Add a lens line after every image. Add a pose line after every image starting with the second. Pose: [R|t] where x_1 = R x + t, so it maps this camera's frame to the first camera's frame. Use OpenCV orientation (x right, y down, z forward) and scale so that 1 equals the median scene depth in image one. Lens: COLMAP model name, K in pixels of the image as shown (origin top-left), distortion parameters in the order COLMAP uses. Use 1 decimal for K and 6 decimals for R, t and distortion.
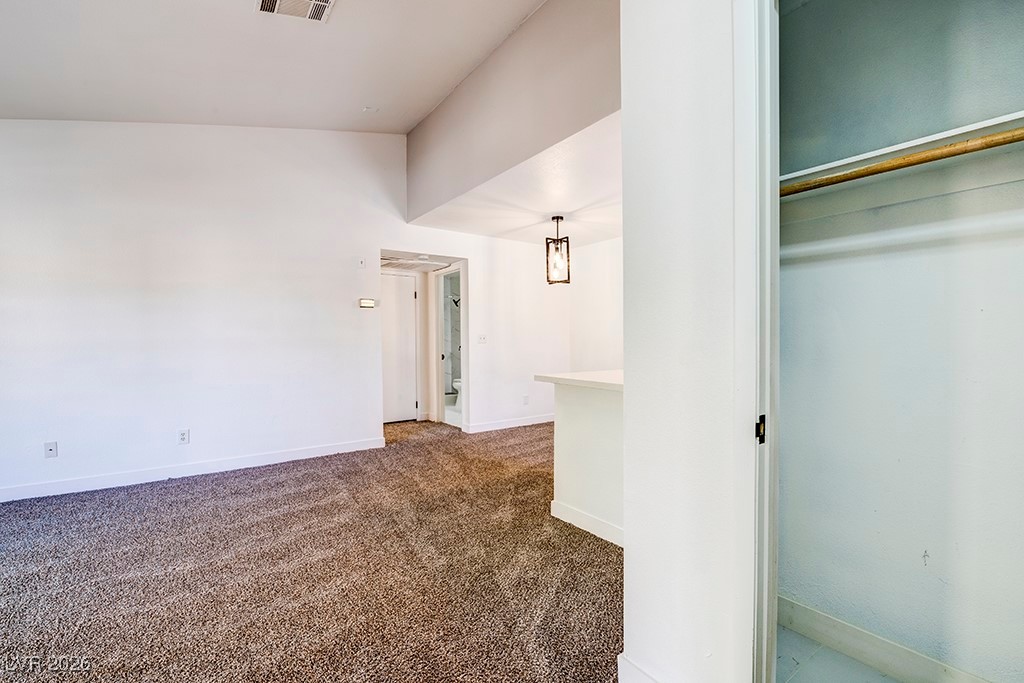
lens RADIAL K [[448.9, 0, 523.2], [0, 448.9, 345.1], [0, 0, 1]] dist [0.000667, -0.010788]
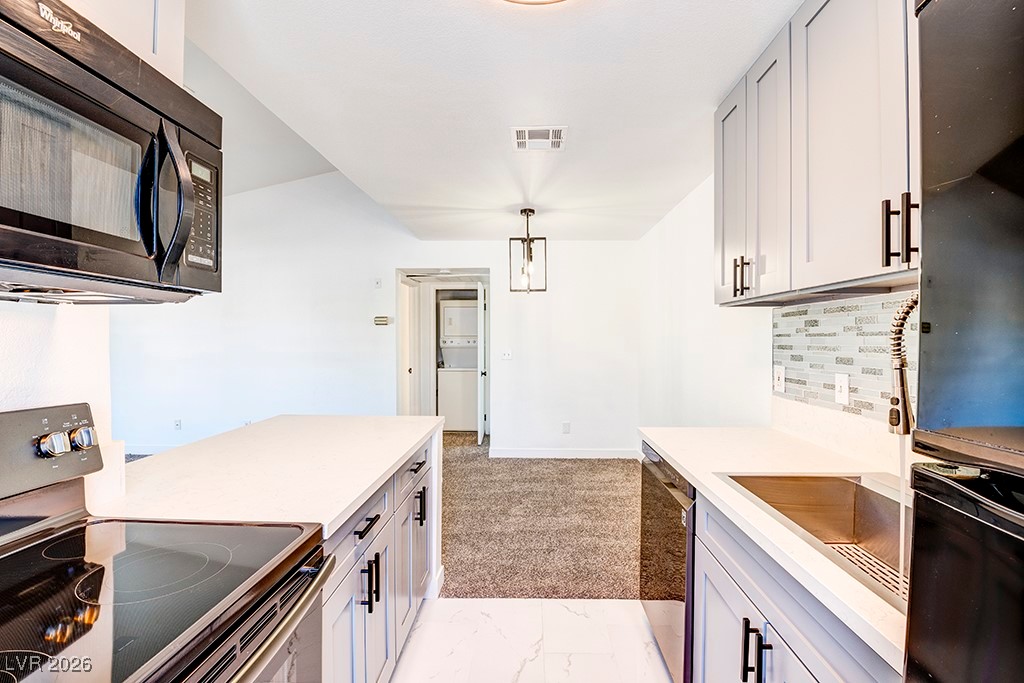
lens RADIAL K [[443.4, 0, 520.8], [0, 443.4, 344.7], [0, 0, 1]] dist [-0.001207, -0.009798]
pose [[0.790300, 0.018350, -0.612446, 0.604527], [-0.016662, 0.999825, 0.008456, -0.055082], [0.612494, 0.003522, 0.790467, 0.393259]]
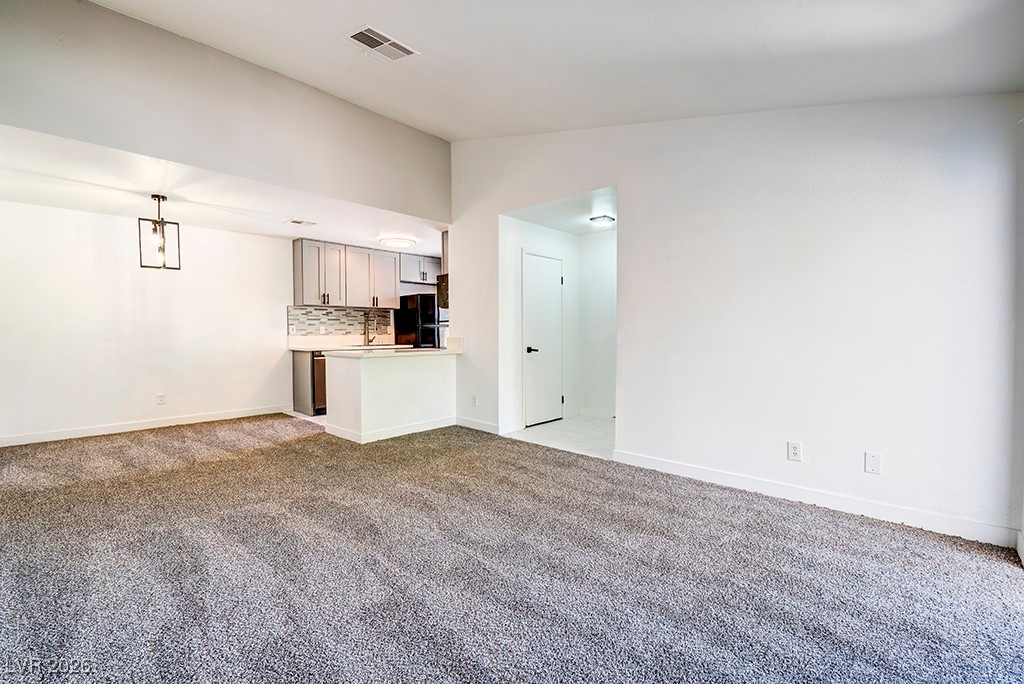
lens RADIAL K [[446.1, 0, 520.1], [0, 446.1, 344.8], [0, 0, 1]] dist [-0.001503, -0.009901]
pose [[-0.200922, -0.022991, 0.979337, -1.027084], [0.016091, 0.999512, 0.026766, 0.002951], [-0.979475, 0.021137, -0.200454, 0.509723]]
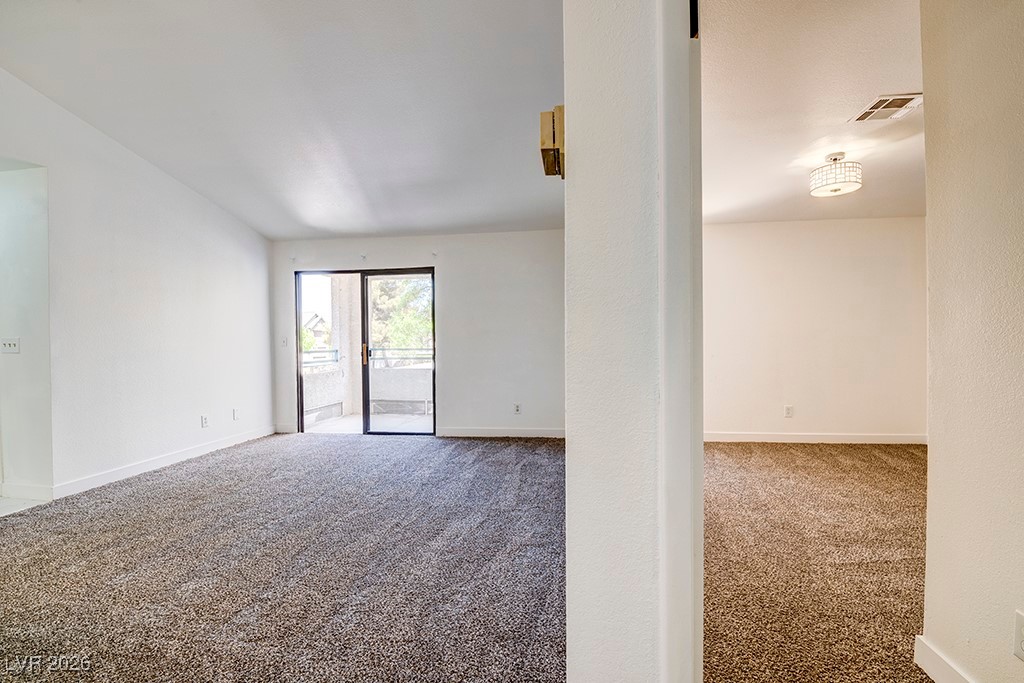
lens RADIAL K [[443.4, 0, 520.8], [0, 443.4, 344.7], [0, 0, 1]] dist [-0.001207, -0.009798]
pose [[-0.691842, 0.020019, -0.721771, -0.206466], [0.000583, 0.999631, 0.027167, -0.012266], [0.722049, 0.018375, -0.691598, 1.202863]]
